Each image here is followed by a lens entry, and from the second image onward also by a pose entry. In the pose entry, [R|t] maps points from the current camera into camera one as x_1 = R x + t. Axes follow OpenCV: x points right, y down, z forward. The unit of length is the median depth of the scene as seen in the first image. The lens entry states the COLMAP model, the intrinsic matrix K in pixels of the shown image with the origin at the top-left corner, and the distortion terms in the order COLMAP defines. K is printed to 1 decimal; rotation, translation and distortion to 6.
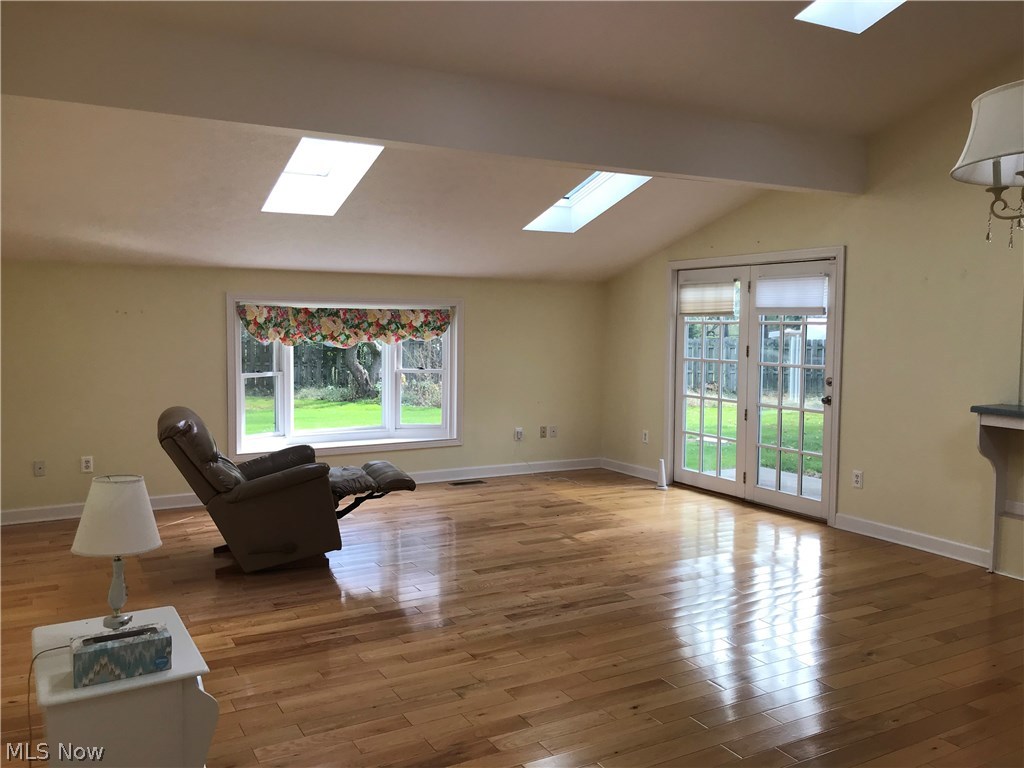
lens RADIAL K [[844.1, 0, 521.9], [0, 844.1, 387.8], [0, 0, 1]] dist [0.044222, -0.026418]
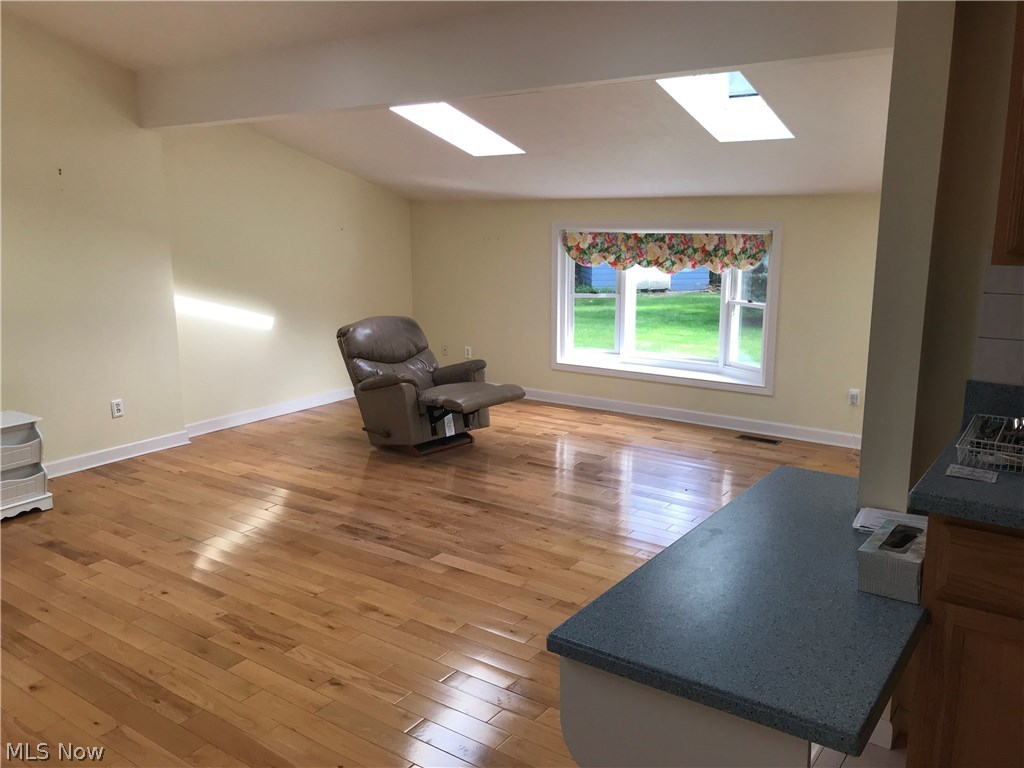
lens RADIAL K [[844.1, 0, 508.6], [0, 844.1, 392.0], [0, 0, 1]] dist [0.044222, -0.026418]
pose [[0.407104, 0.178876, -0.895695, 0.628109], [-0.062470, 0.983793, 0.168077, -0.067331], [0.911243, -0.012471, 0.411680, 0.430915]]
